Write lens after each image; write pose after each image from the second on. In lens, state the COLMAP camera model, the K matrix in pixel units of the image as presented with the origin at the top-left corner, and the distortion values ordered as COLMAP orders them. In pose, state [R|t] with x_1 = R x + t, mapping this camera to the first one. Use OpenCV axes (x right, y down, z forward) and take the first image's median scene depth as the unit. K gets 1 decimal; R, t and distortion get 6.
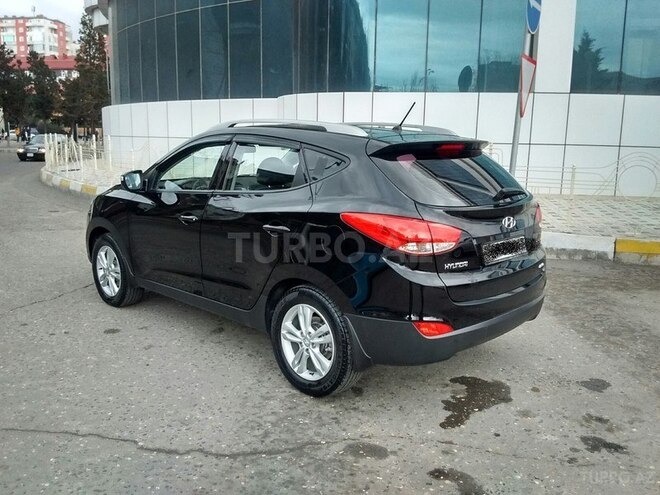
lens RADIAL K [[568.5, 0, 326.0], [0, 568.5, 248.6], [0, 0, 1]] dist [0.054999, -0.161521]
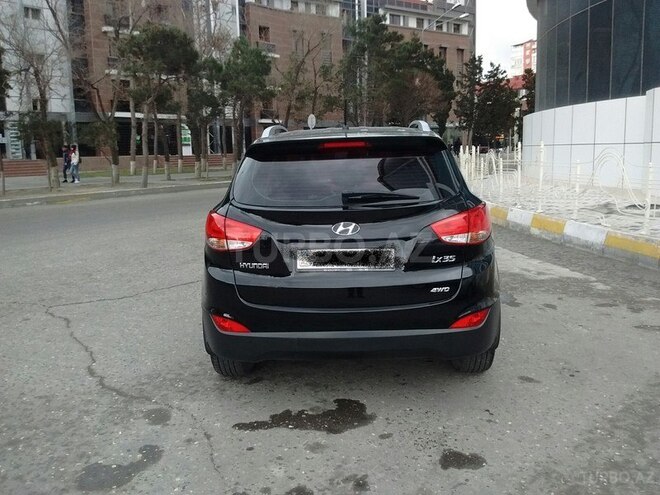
lens RADIAL K [[568.5, 0, 326.0], [0, 568.5, 248.6], [0, 0, 1]] dist [0.054999, -0.161521]
pose [[0.671644, 0.092058, -0.735132, 0.994065], [-0.100012, 0.994434, 0.033154, -0.042528], [0.734092, 0.051254, 0.677113, 0.418743]]
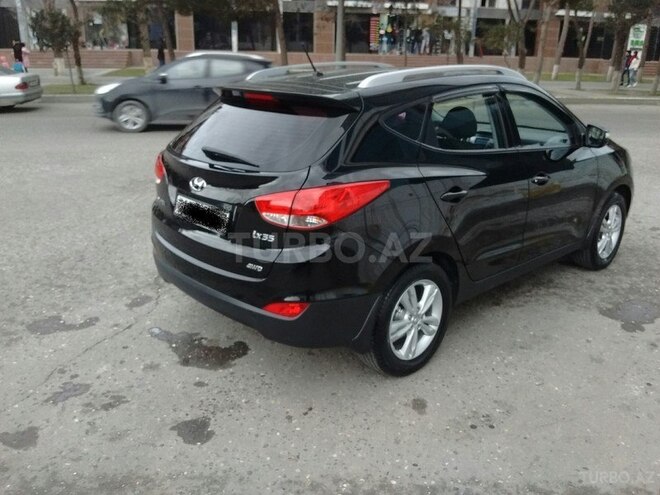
lens RADIAL K [[568.5, 0, 326.0], [0, 568.5, 248.6], [0, 0, 1]] dist [0.054999, -0.161521]
pose [[-0.023137, 0.311208, -0.950060, 1.260809], [-0.196592, 0.930343, 0.309537, -0.281351], [0.980212, 0.193936, 0.039656, 1.251051]]
